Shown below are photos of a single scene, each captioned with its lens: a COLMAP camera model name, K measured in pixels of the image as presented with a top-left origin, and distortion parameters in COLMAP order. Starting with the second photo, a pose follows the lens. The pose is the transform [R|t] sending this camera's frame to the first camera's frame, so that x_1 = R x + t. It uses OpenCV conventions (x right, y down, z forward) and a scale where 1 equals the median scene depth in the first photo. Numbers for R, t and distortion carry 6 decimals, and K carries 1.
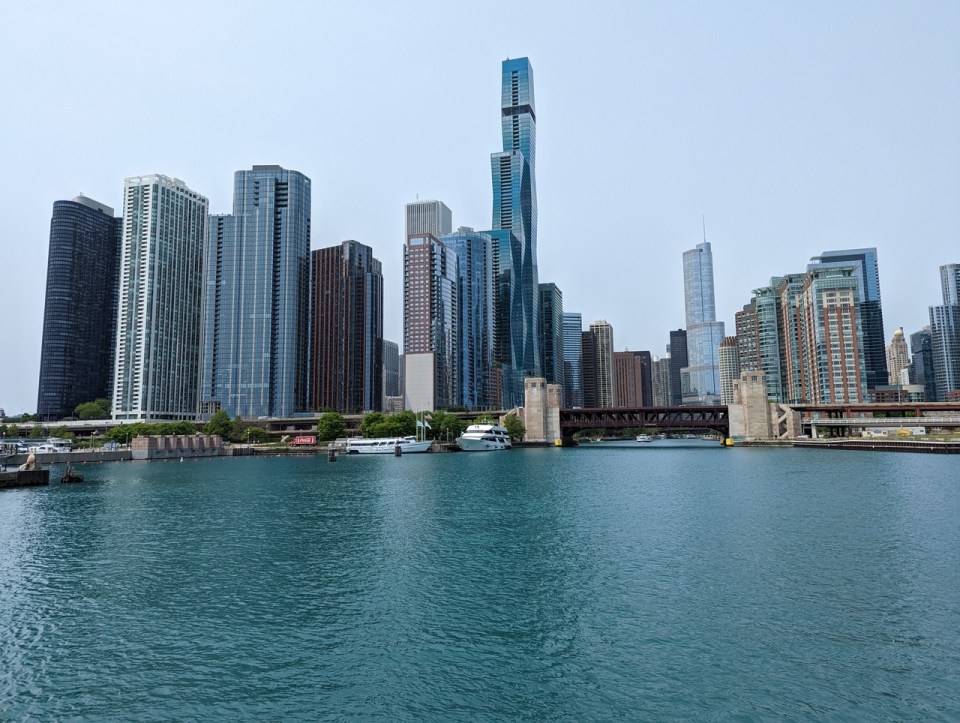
lens RADIAL K [[674.7, 0, 480.5], [0, 674.7, 358.7], [0, 0, 1]] dist [0.069048, -0.062007]
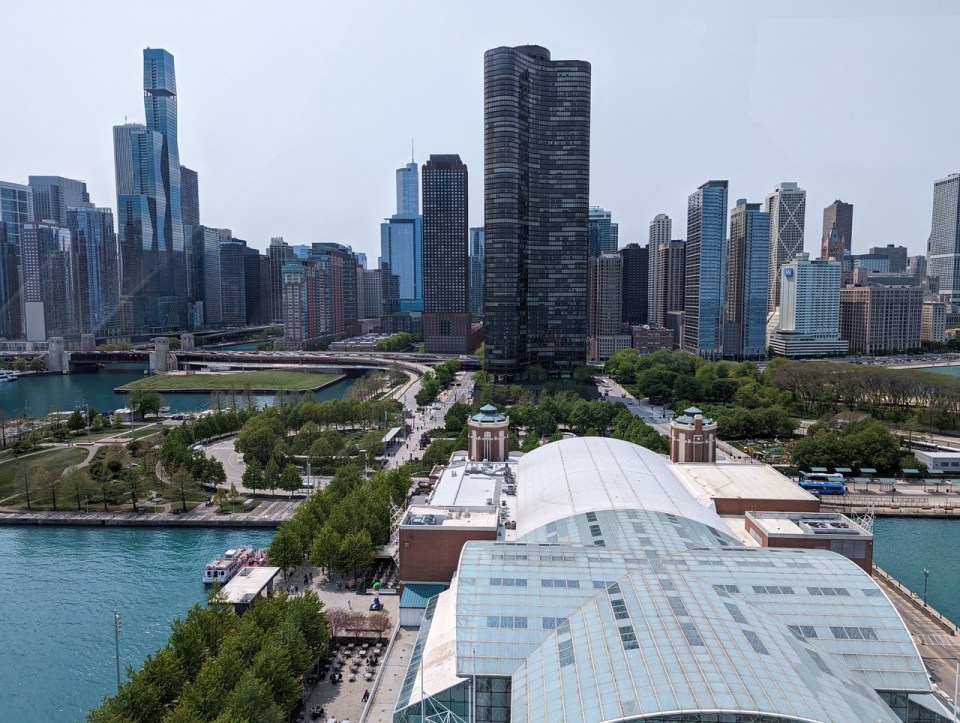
lens RADIAL K [[674.7, 0, 485.1], [0, 674.7, 360.0], [0, 0, 1]] dist [0.069048, -0.062007]
pose [[0.974141, -0.010336, 0.225703, 0.429097], [-0.035826, 0.979249, 0.199469, -0.175520], [-0.223081, -0.202397, 0.953557, -0.583403]]
